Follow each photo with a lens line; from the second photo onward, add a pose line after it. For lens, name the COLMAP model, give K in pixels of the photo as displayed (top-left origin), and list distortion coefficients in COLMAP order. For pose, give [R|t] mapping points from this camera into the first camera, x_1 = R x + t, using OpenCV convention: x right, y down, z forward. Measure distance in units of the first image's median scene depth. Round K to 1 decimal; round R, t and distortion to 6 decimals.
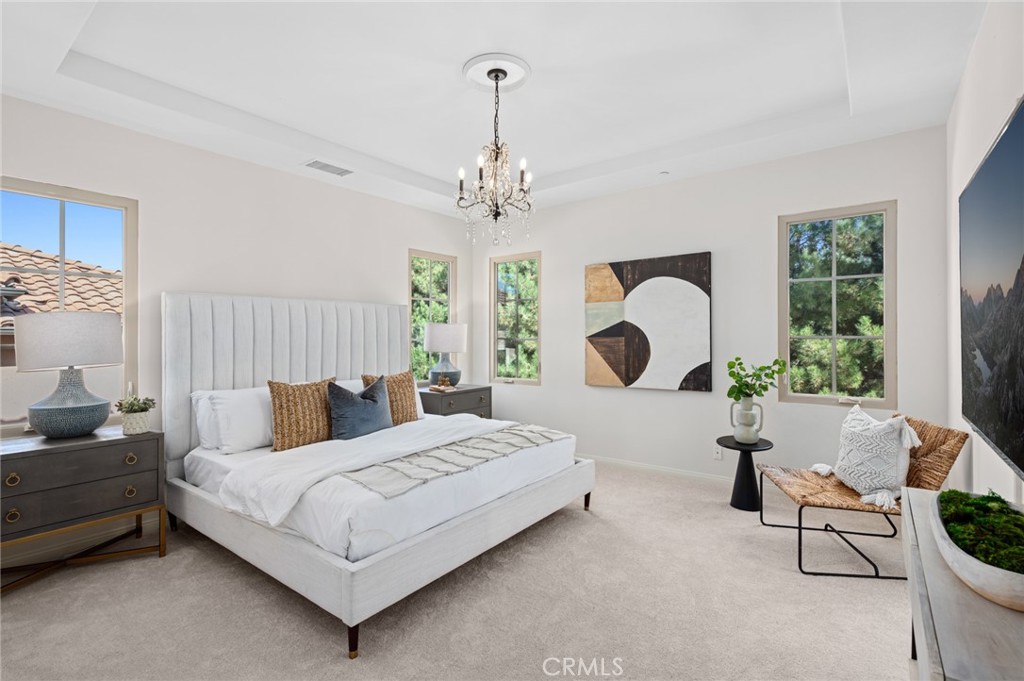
lens RADIAL K [[476.1, 0, 512.0], [0, 476.1, 340.5], [0, 0, 1]] dist [0.003227, -0.000036]
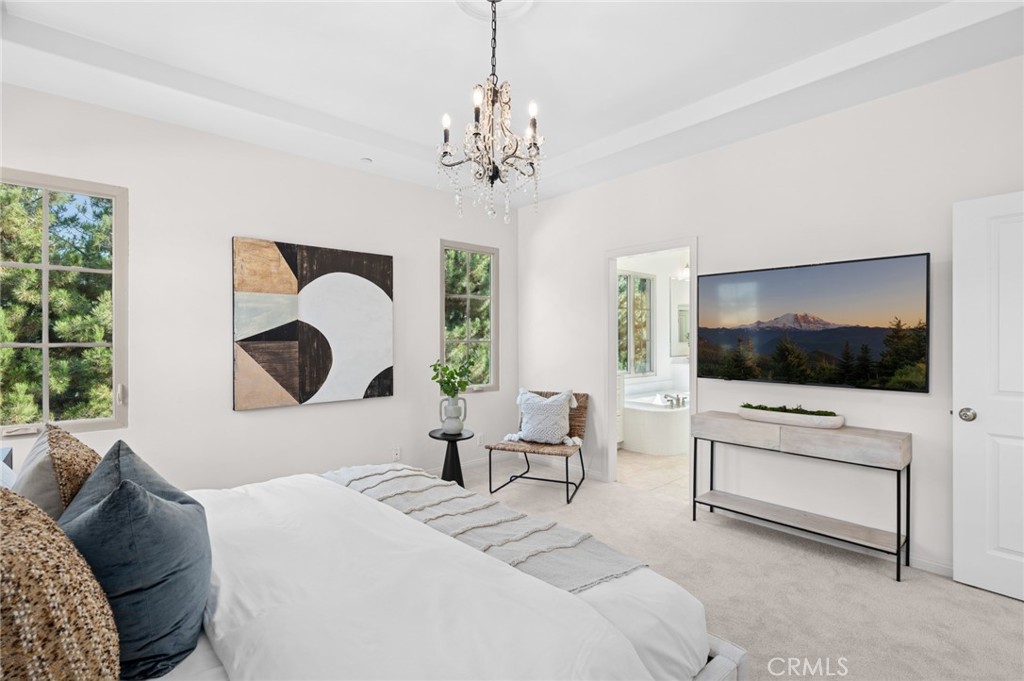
lens RADIAL K [[476.1, 0, 512.0], [0, 476.1, 340.5], [0, 0, 1]] dist [0.003227, -0.000036]
pose [[0.180709, 0.003869, 0.983529, -0.477010], [0.012834, 0.999898, -0.006291, 0.001219], [-0.983453, 0.013760, 0.180641, 0.518662]]
